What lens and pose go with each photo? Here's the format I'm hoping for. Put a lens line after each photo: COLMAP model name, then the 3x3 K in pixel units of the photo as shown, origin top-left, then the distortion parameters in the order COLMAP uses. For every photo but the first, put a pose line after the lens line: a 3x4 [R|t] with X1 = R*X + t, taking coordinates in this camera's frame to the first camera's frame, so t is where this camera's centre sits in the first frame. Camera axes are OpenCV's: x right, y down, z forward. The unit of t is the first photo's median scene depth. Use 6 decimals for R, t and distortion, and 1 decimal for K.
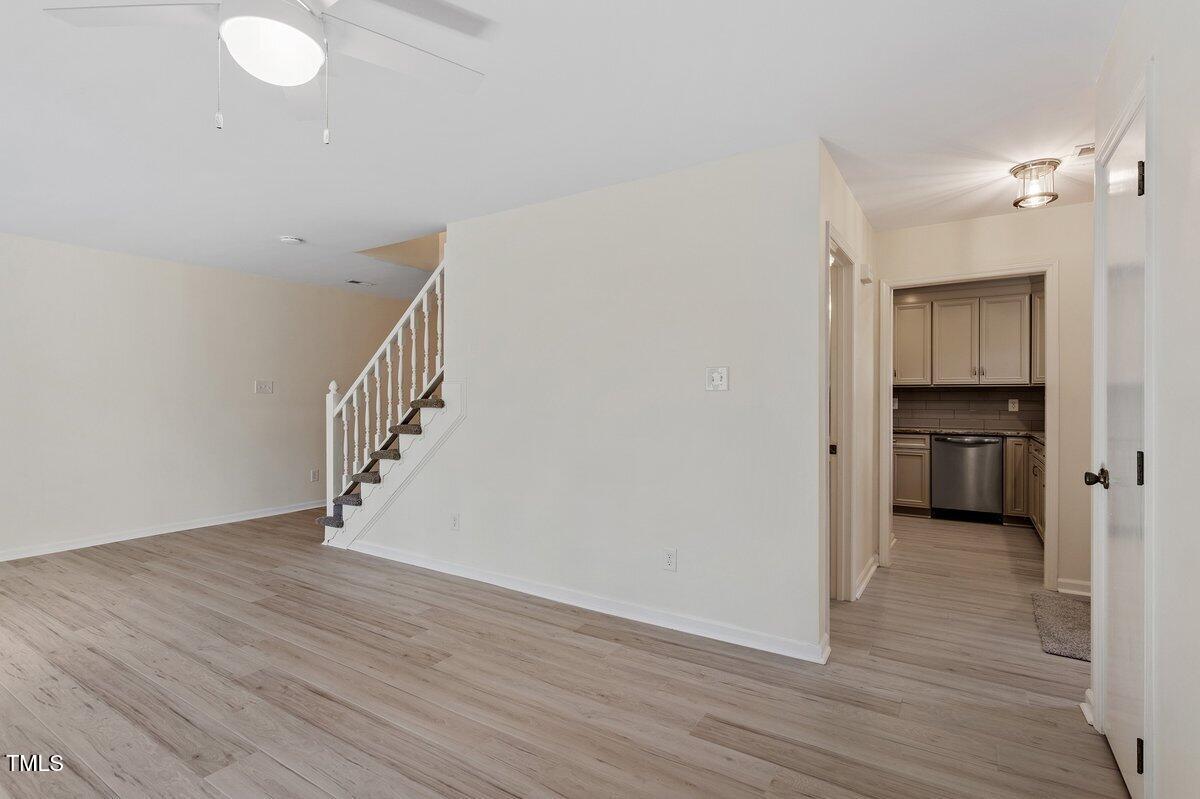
lens RADIAL K [[579.0, 0, 600.0], [0, 579.0, 399.5], [0, 0, 1]] dist [0.001582, -0.000789]
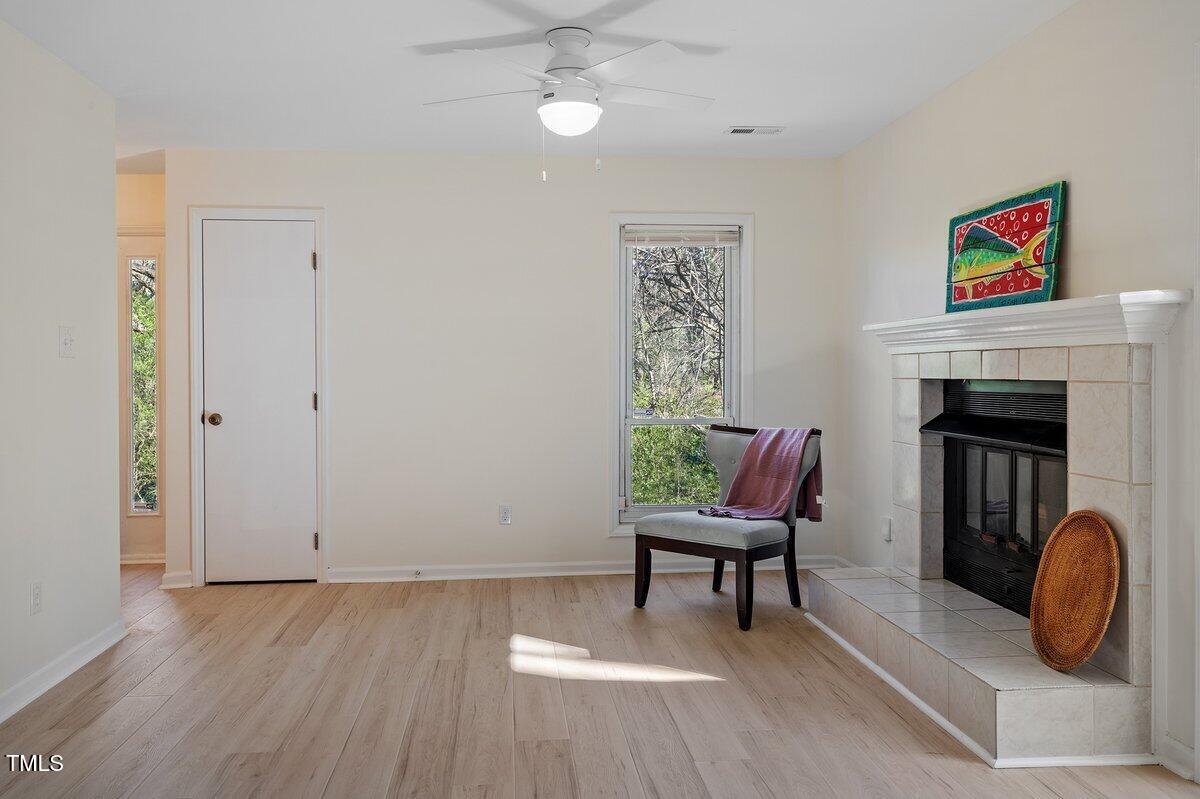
lens RADIAL K [[958.4, 0, 596.3], [0, 958.4, 383.4], [0, 0, 1]] dist [0.014162, 0.000257]
pose [[-0.616053, -0.006944, 0.787674, -1.251785], [0.007970, 0.999855, 0.015048, 0.007852], [-0.787665, 0.015548, -0.615908, 1.226274]]
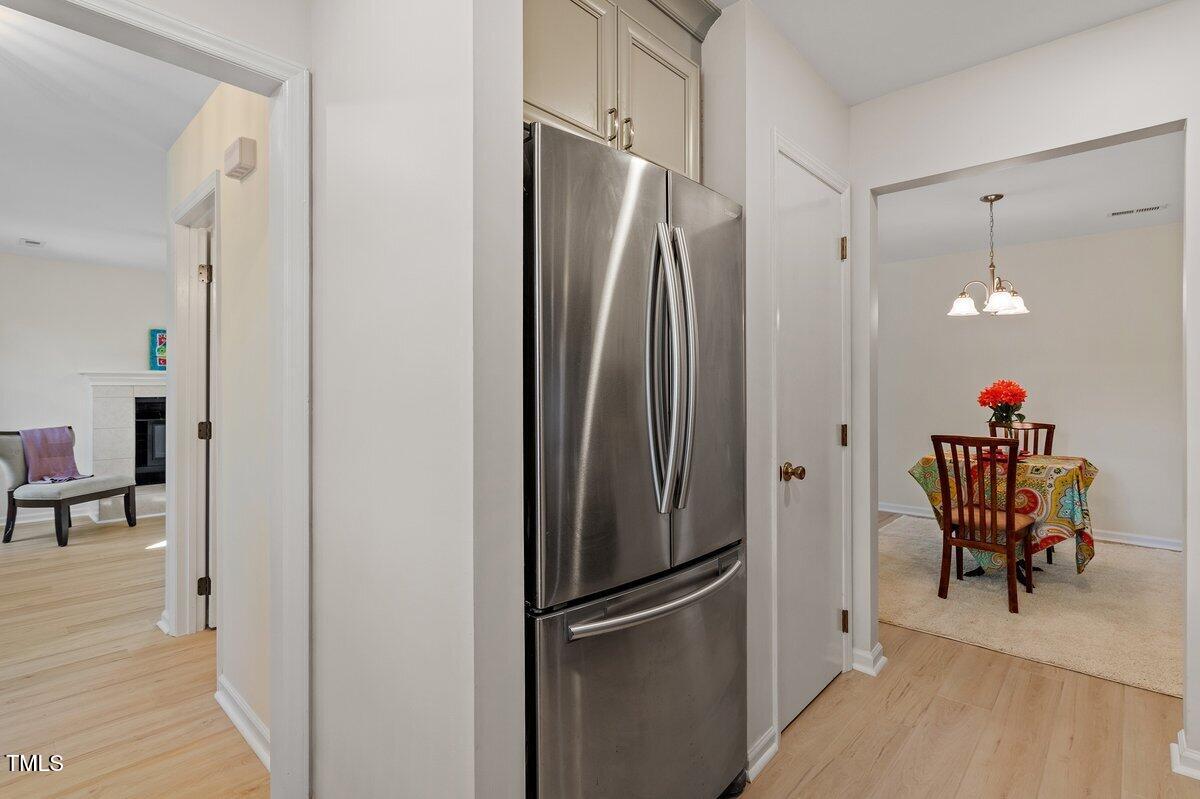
lens RADIAL K [[579.0, 0, 600.0], [0, 579.0, 399.5], [0, 0, 1]] dist [0.001582, -0.000789]
pose [[-0.184187, 0.019626, -0.982695, 1.189757], [-0.002620, 0.999787, 0.020458, -0.009955], [0.982888, 0.006343, -0.184097, 1.834331]]
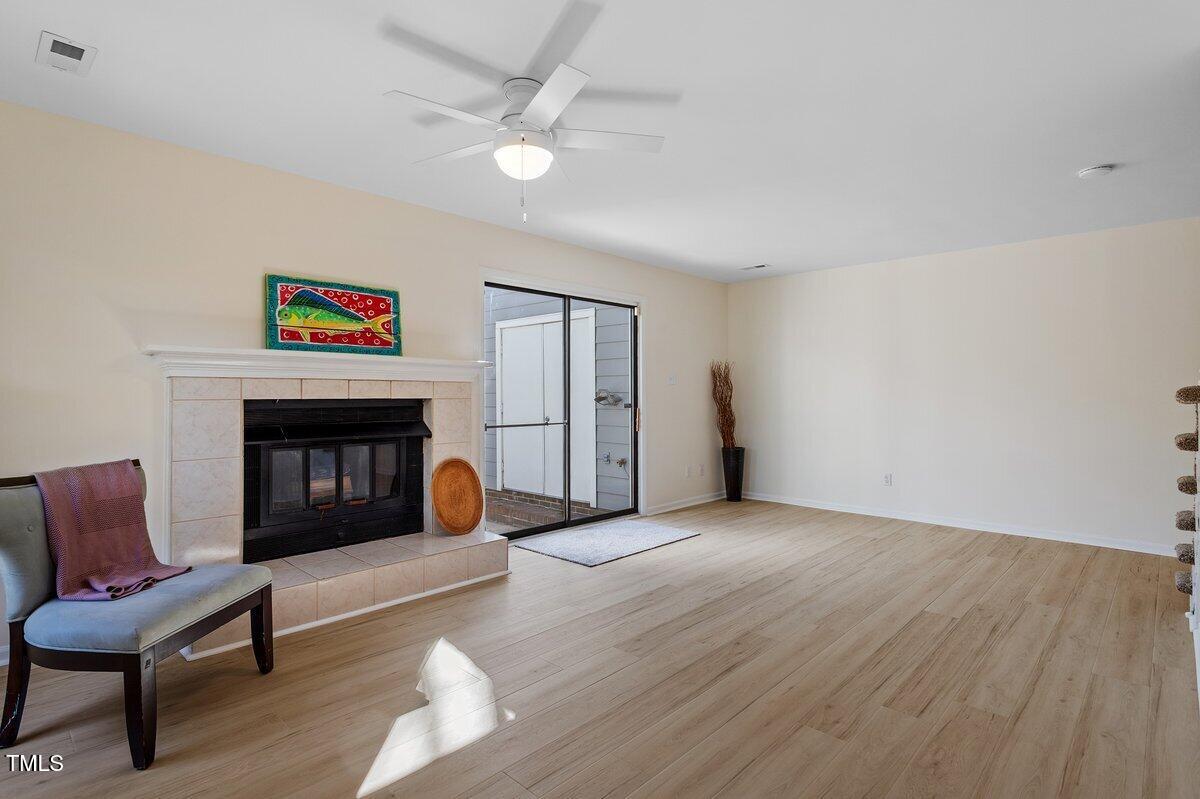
lens RADIAL K [[600.1, 0, 585.3], [0, 600.1, 399.4], [0, 0, 1]] dist [0.003879, 0.001206]
pose [[-0.206352, 0.009390, -0.978433, 0.492039], [-0.004564, 0.999934, 0.010559, 0.011427], [0.978467, 0.006645, -0.206295, 0.766991]]
